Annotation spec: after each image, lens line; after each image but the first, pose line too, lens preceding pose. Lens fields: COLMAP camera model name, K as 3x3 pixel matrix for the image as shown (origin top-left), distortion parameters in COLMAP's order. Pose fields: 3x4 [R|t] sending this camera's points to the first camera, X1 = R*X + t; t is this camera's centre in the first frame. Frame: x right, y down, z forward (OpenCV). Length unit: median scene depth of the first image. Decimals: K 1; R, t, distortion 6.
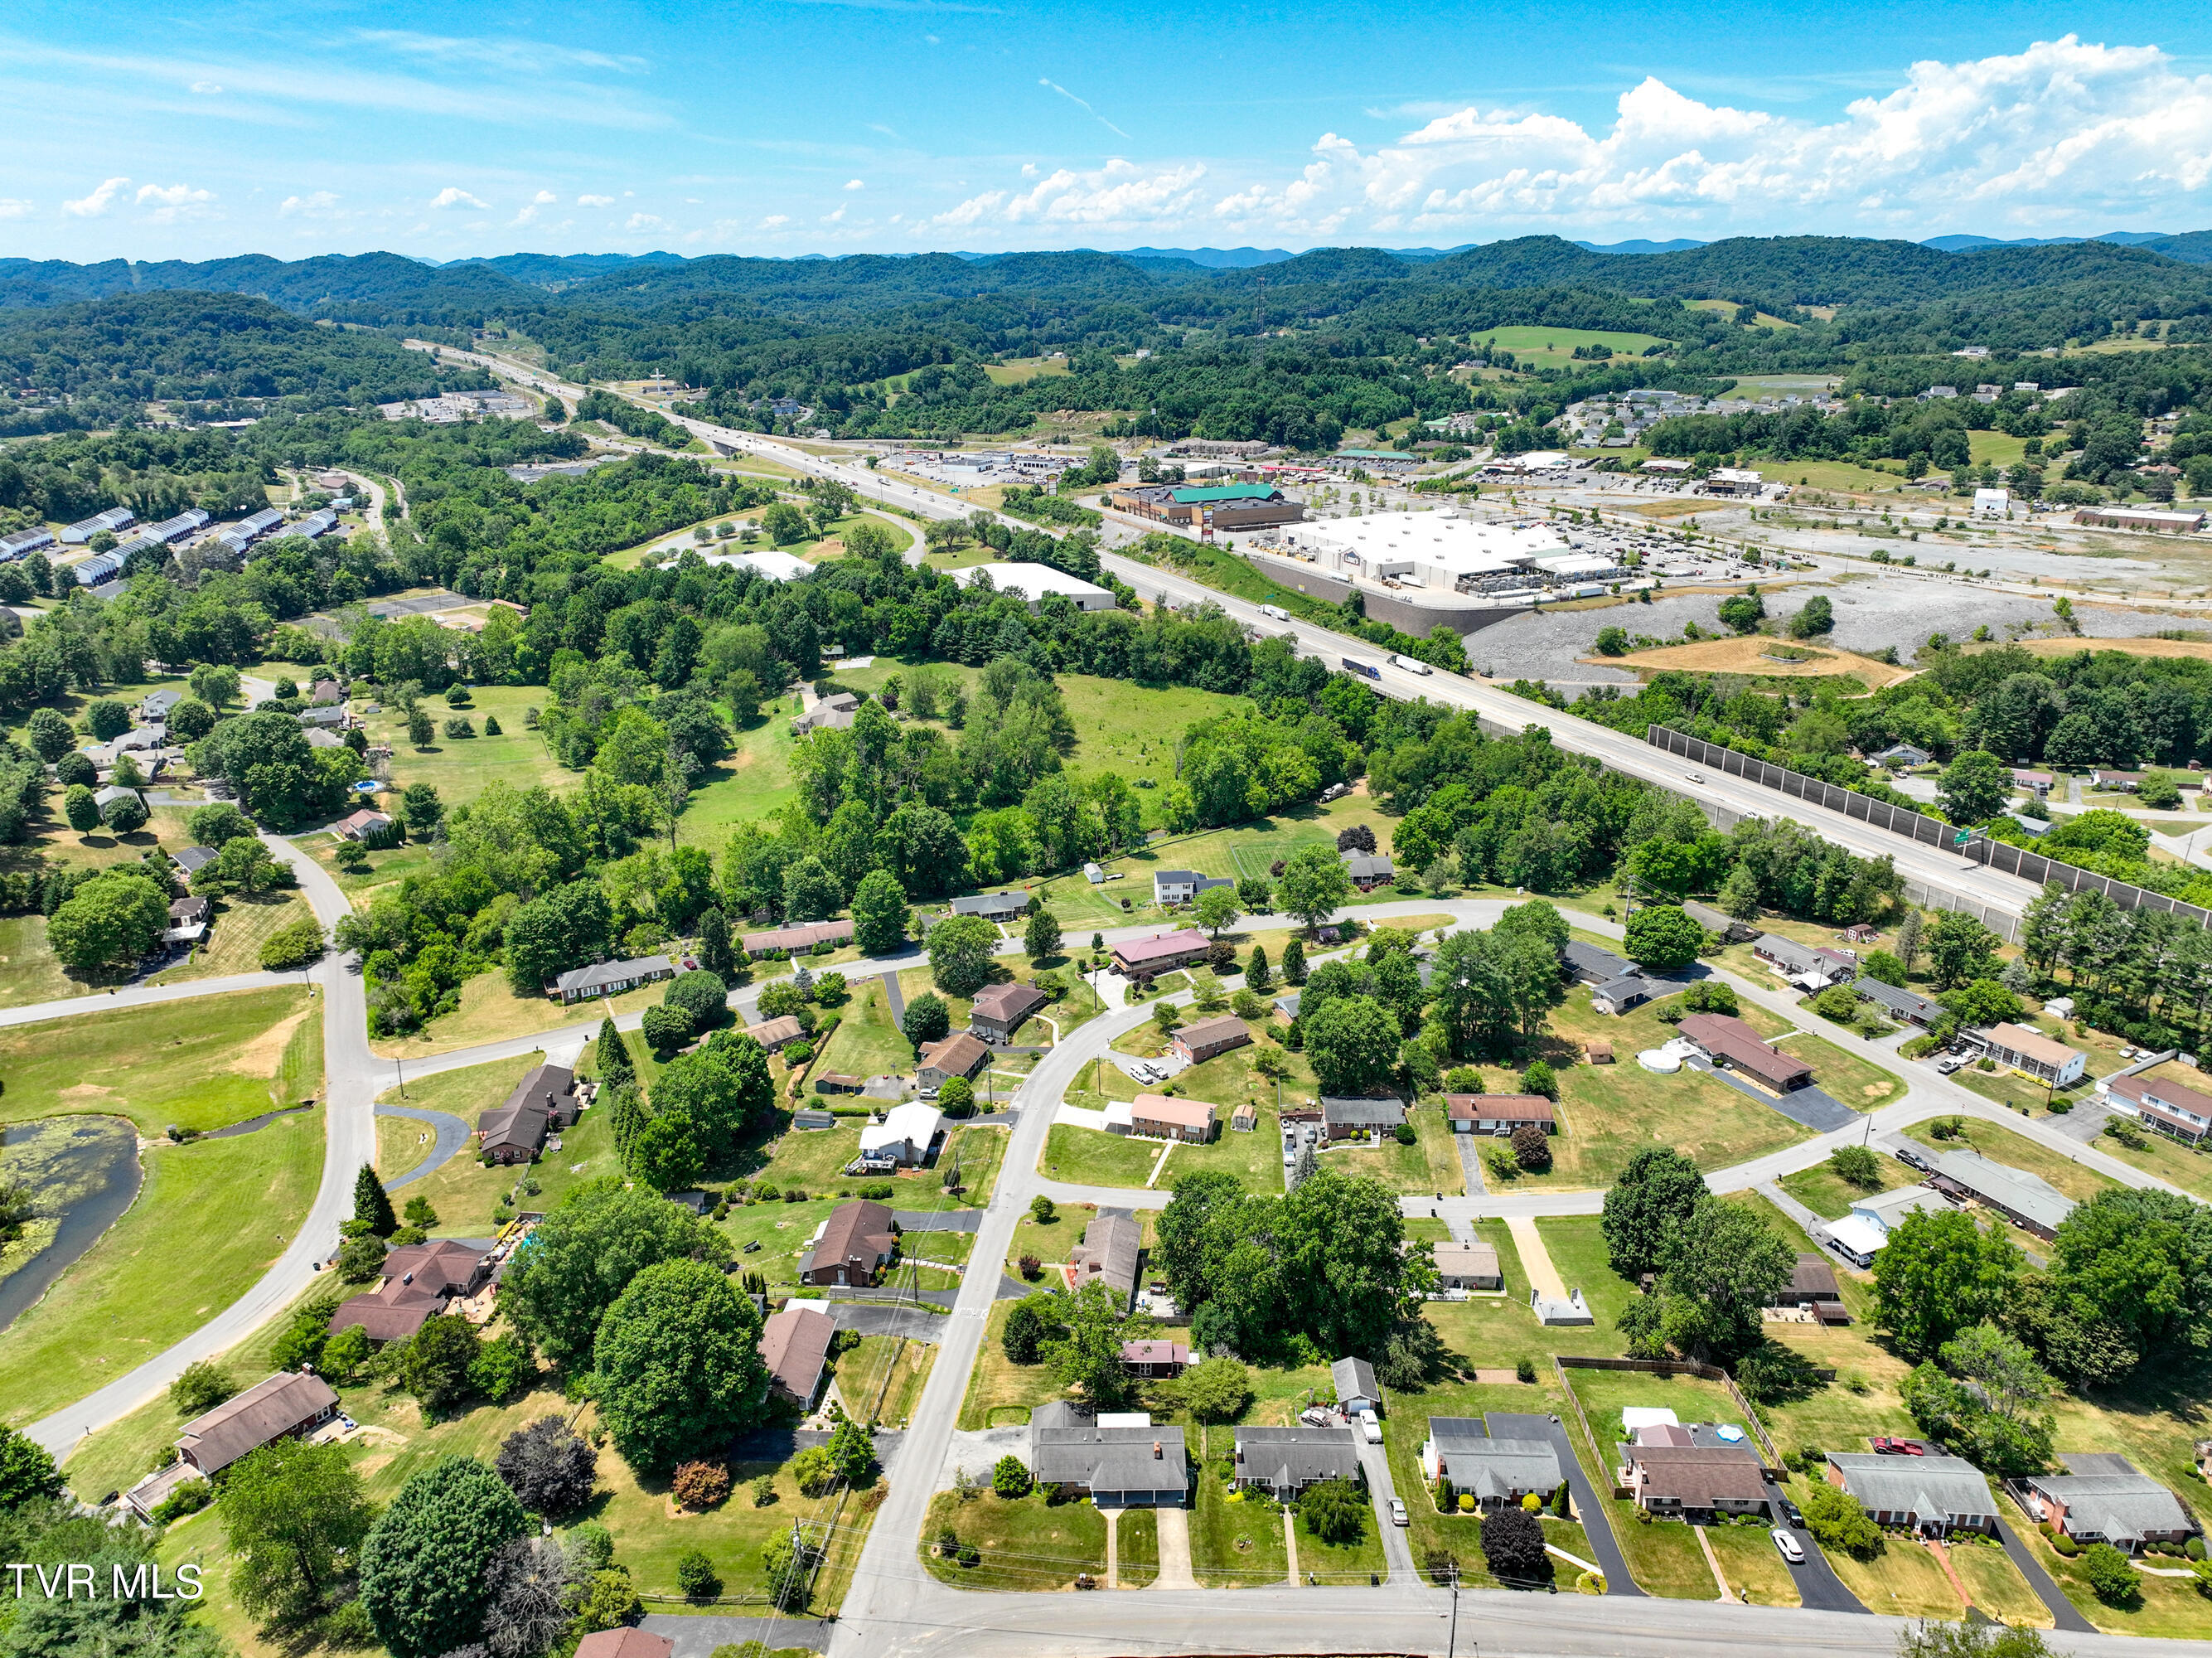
lens RADIAL K [[1555.2, 0, 1118.0], [0, 1555.2, 827.0], [0, 0, 1]] dist [-0.002209, 0.015657]
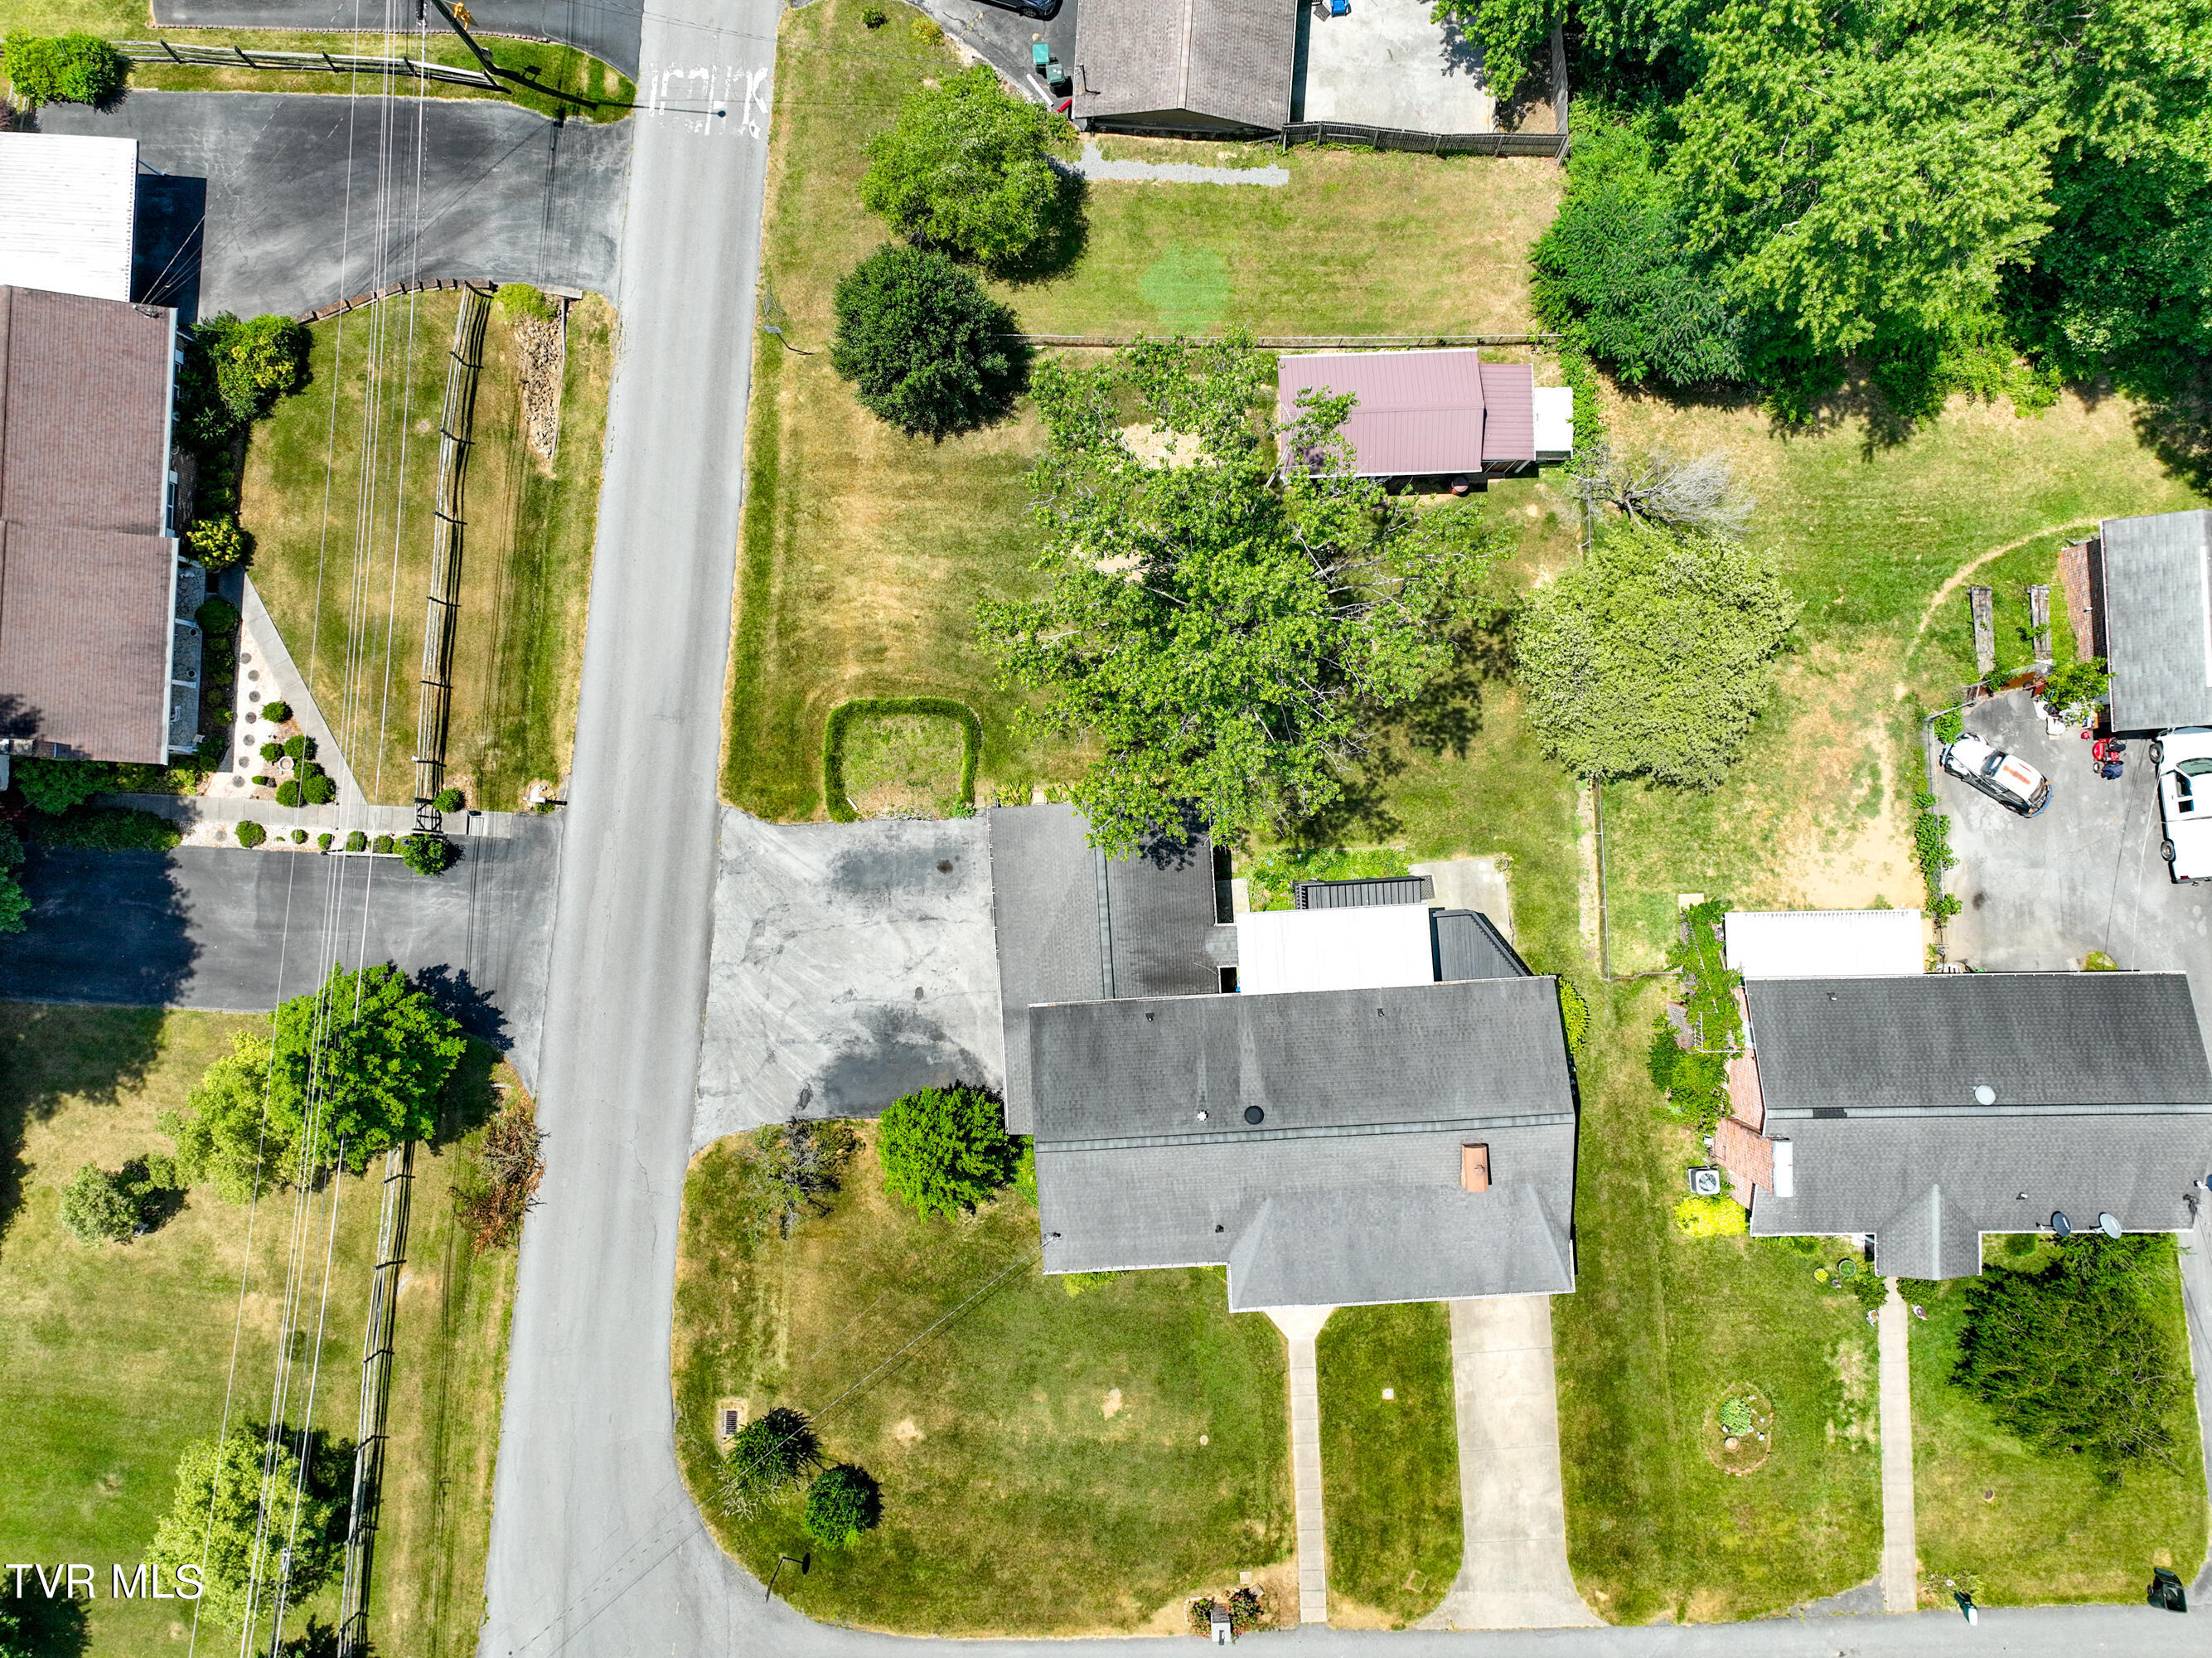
lens RADIAL K [[1555.2, 0, 1120.4], [0, 1555.2, 820.5], [0, 0, 1]] dist [-0.002209, 0.015657]
pose [[0.999254, -0.038601, -0.001472, -0.022031], [0.014774, 0.346691, 0.937863, 0.083951], [-0.035692, -0.937185, 0.347002, 0.640200]]
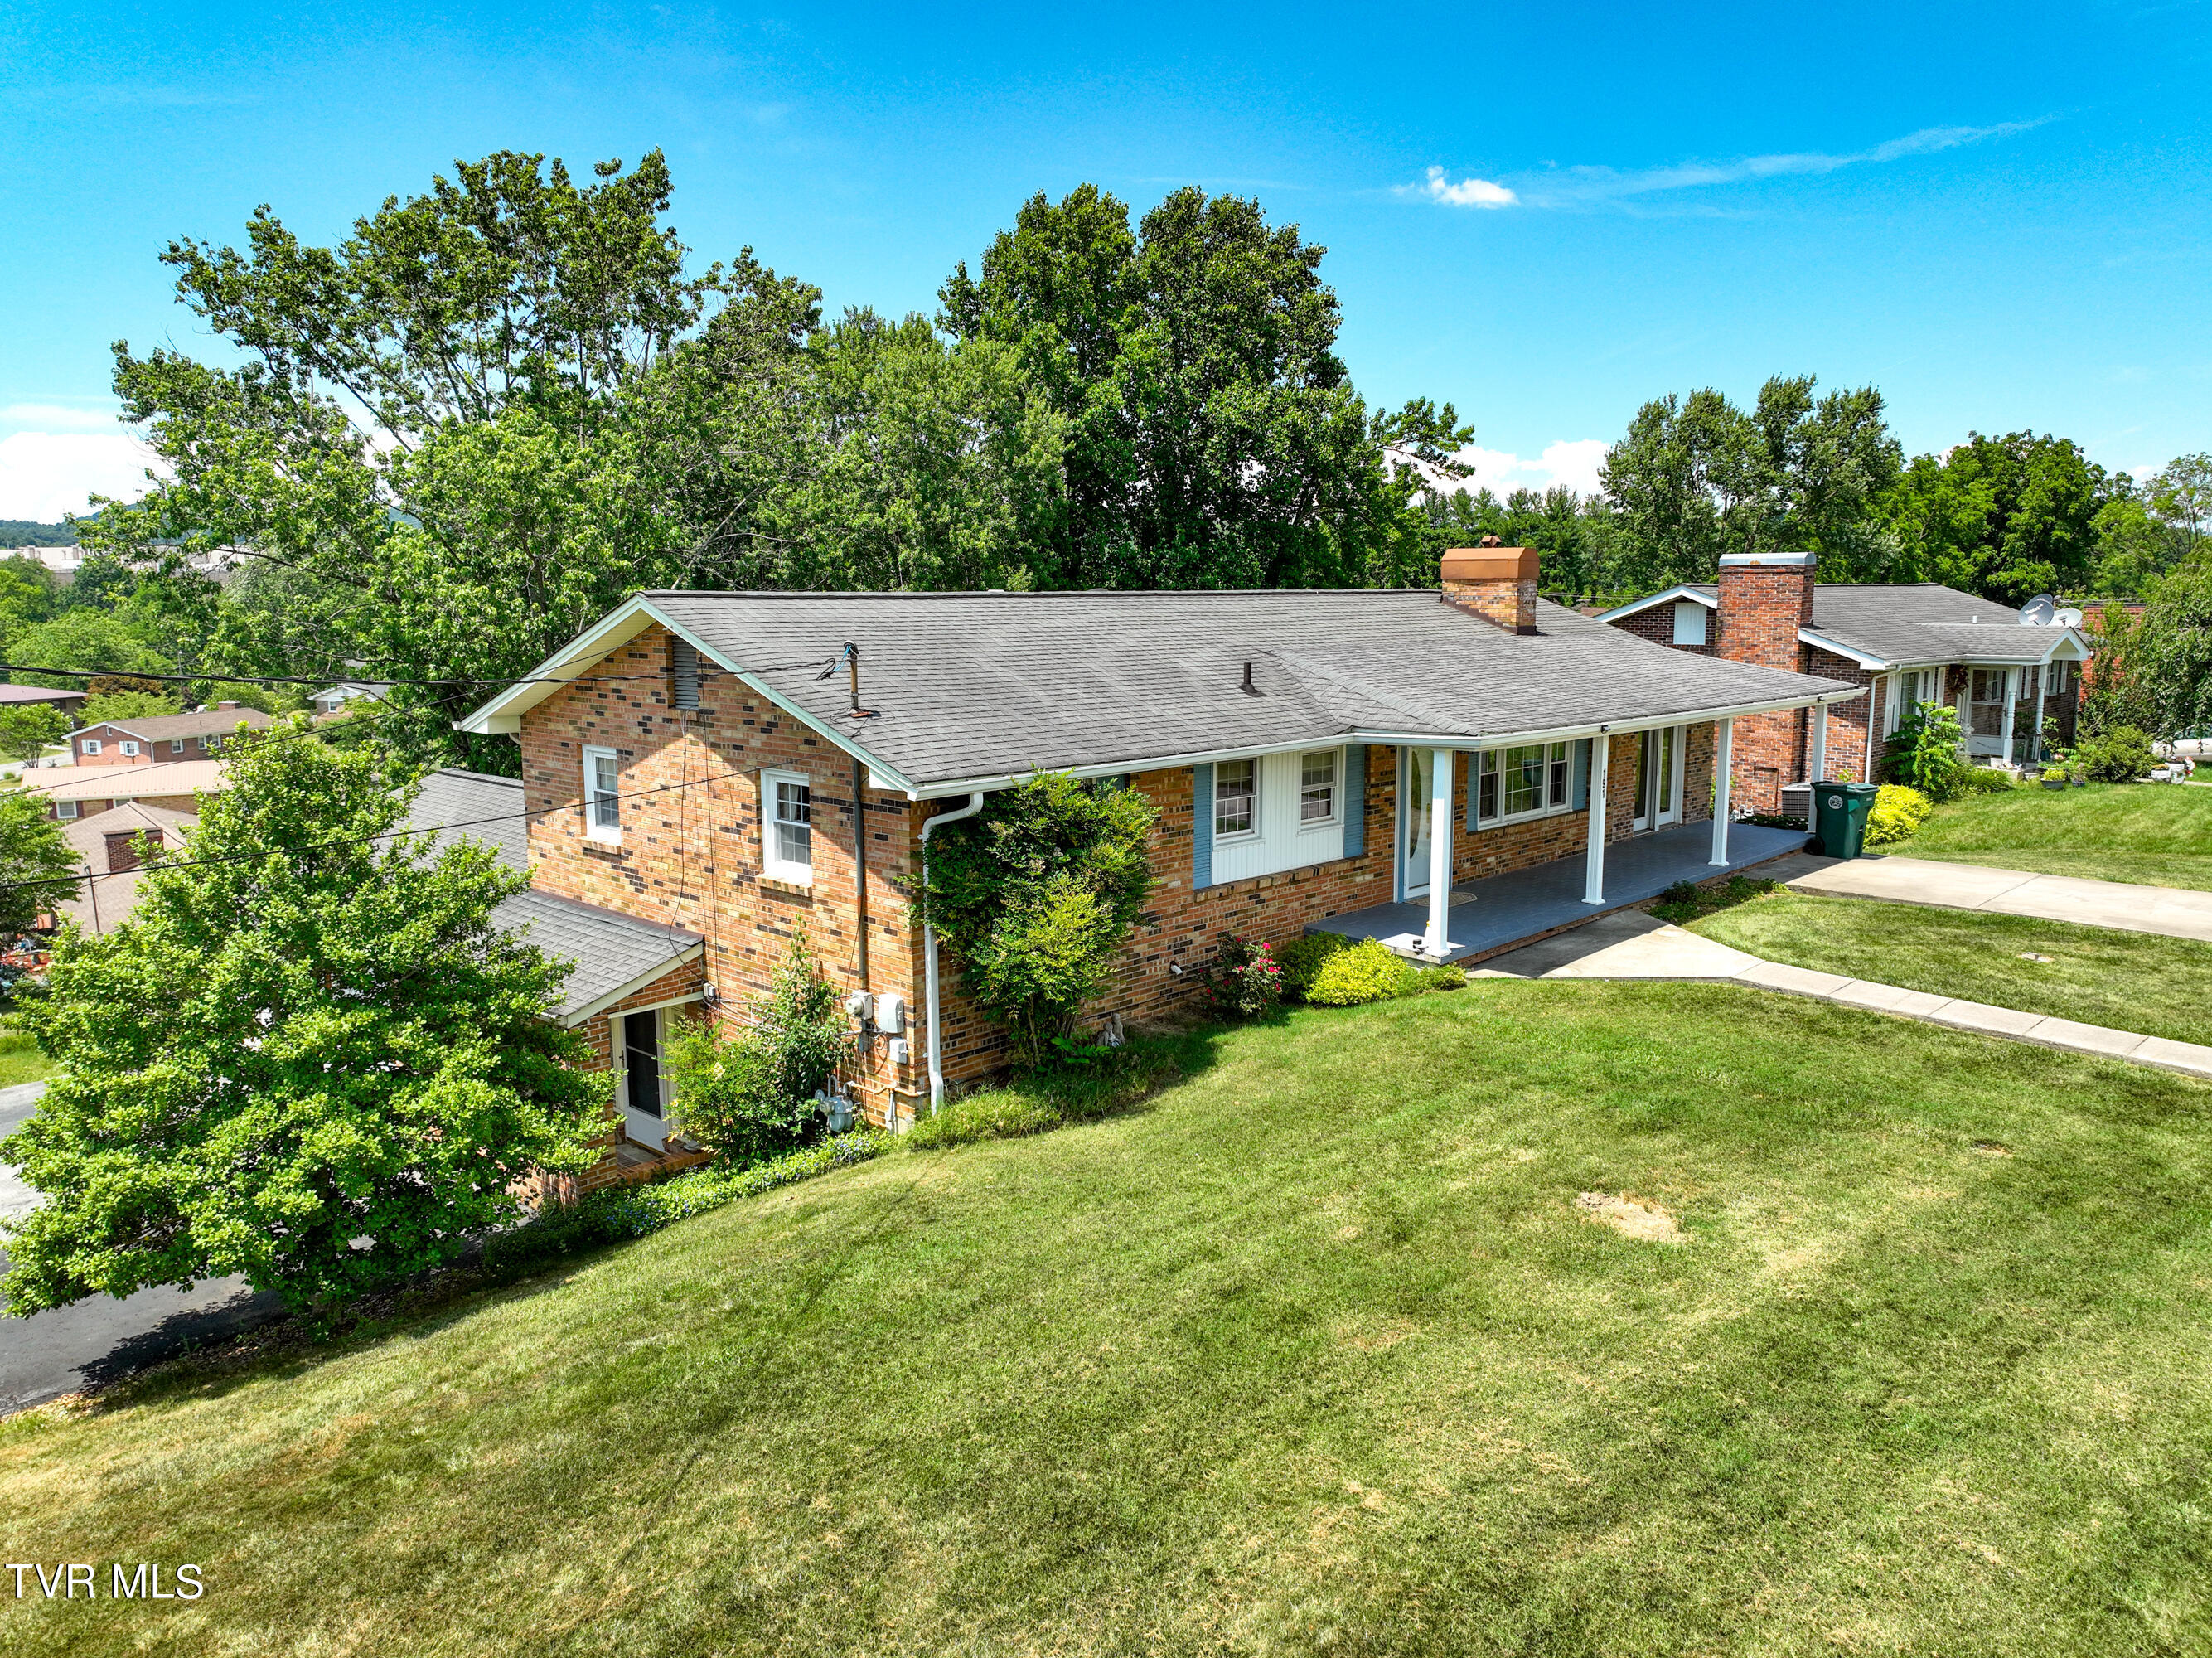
lens RADIAL K [[1555.2, 0, 1112.5], [0, 1555.2, 834.3], [0, 0, 1]] dist [-0.002209, 0.015657]
pose [[0.707519, -0.109056, 0.698229, -0.061400], [0.241395, 0.965888, -0.093746, 0.282195], [-0.664187, 0.234877, 0.709710, 0.618485]]
